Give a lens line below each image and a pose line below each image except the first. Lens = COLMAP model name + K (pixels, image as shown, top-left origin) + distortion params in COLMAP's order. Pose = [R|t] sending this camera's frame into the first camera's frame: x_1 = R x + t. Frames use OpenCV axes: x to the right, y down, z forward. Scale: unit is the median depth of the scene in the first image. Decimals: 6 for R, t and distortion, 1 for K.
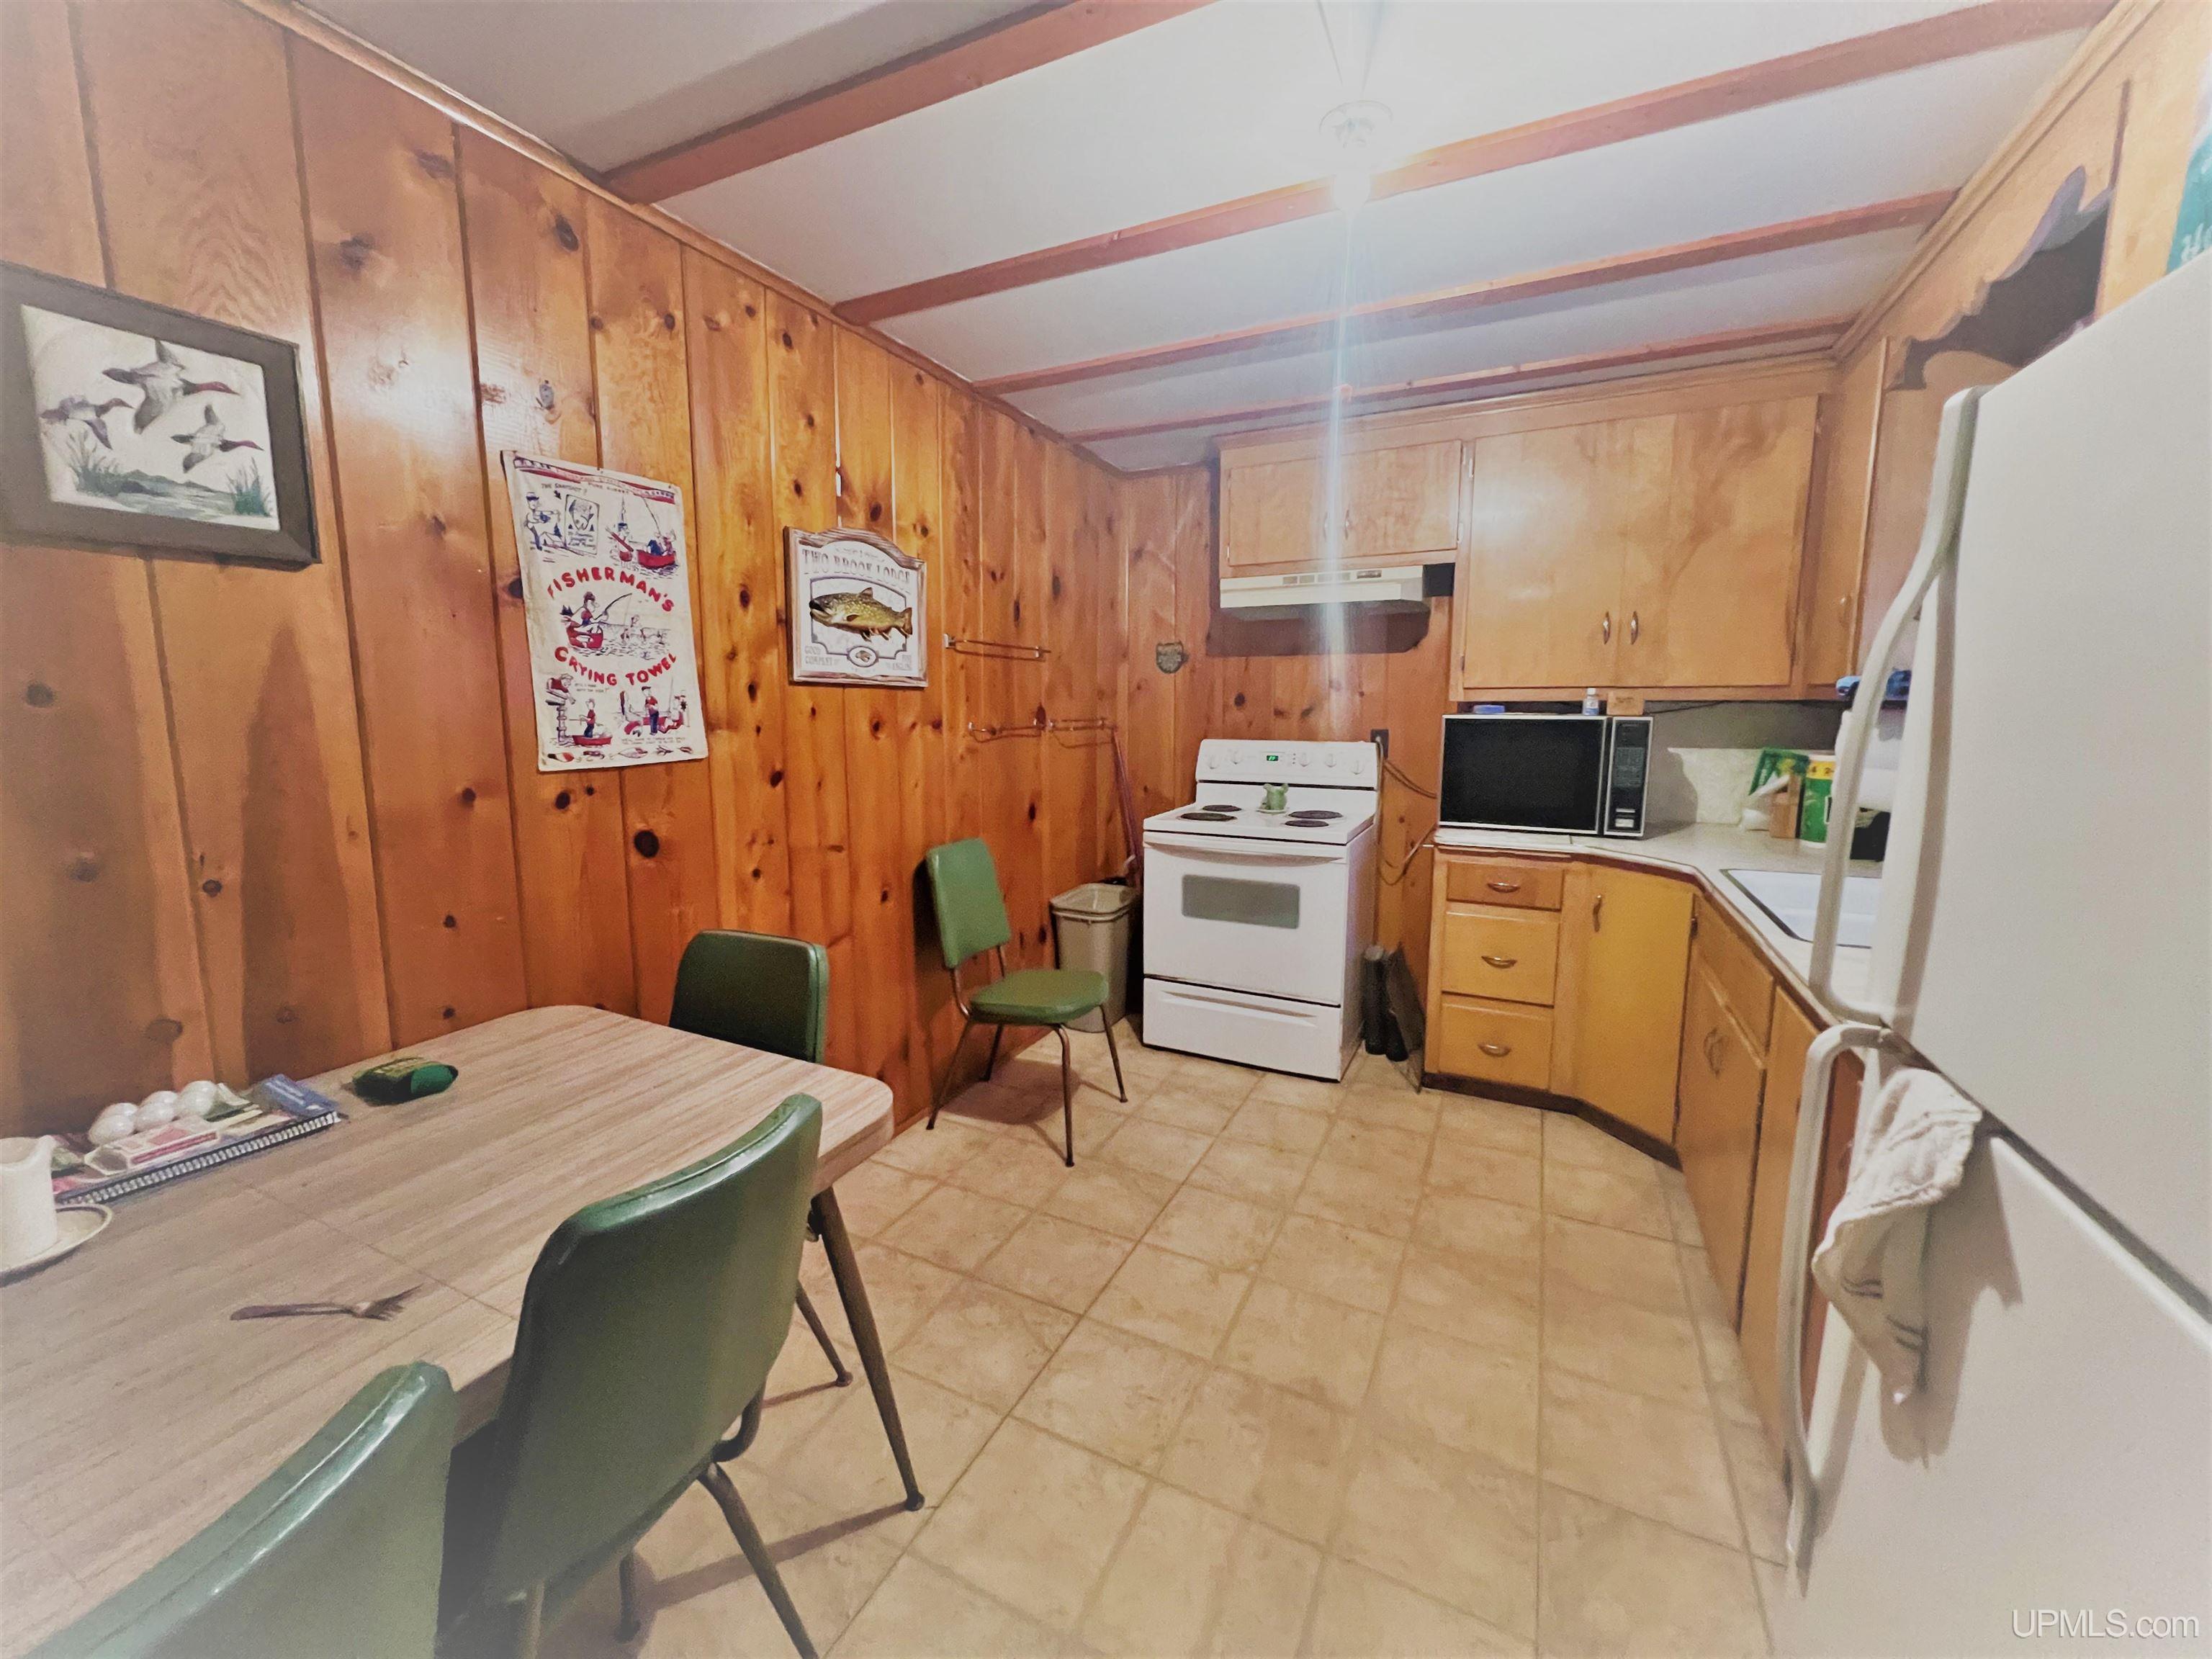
lens RADIAL K [[882.7, 0, 1096.3], [0, 882.7, 824.8], [0, 0, 1]] dist [0.000030, -0.000551]
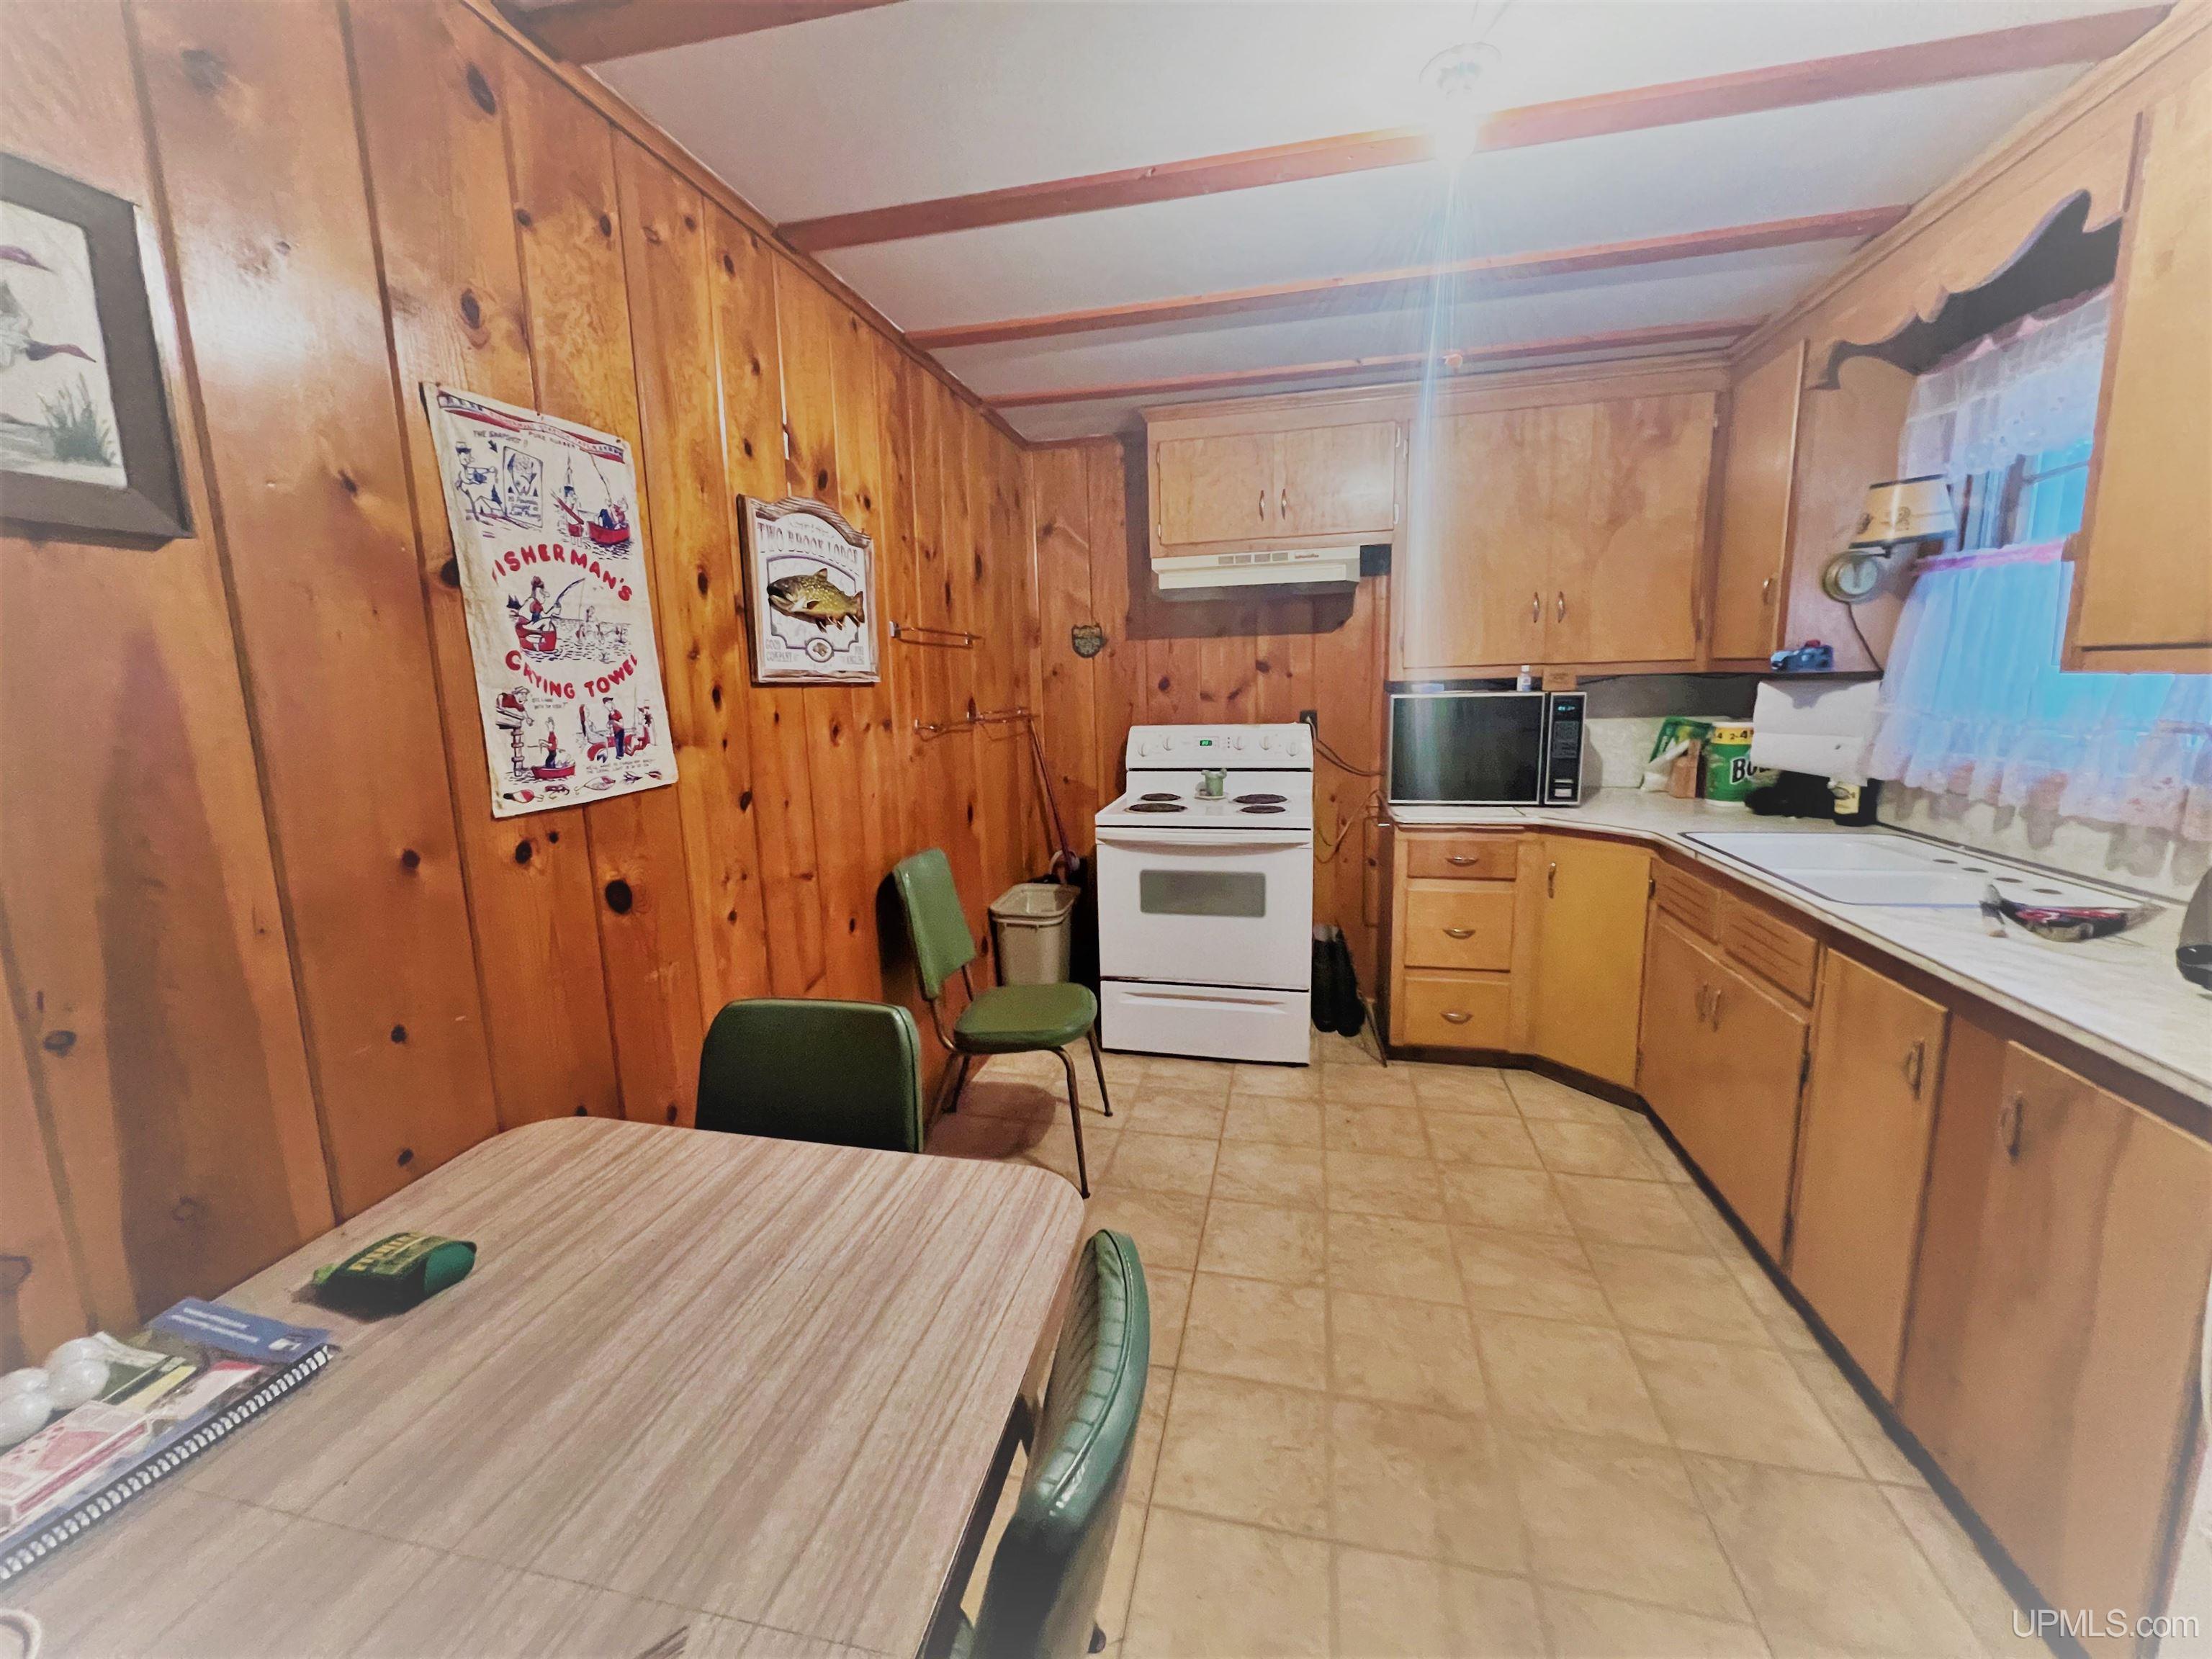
lens RADIAL K [[882.7, 0, 1096.3], [0, 882.7, 824.8], [0, 0, 1]] dist [0.000030, -0.000551]
pose [[0.972185, -0.064252, 0.225229, -0.210654], [0.058518, 0.997772, 0.032051, -0.033893], [-0.226787, -0.017979, 0.973778, 0.105537]]
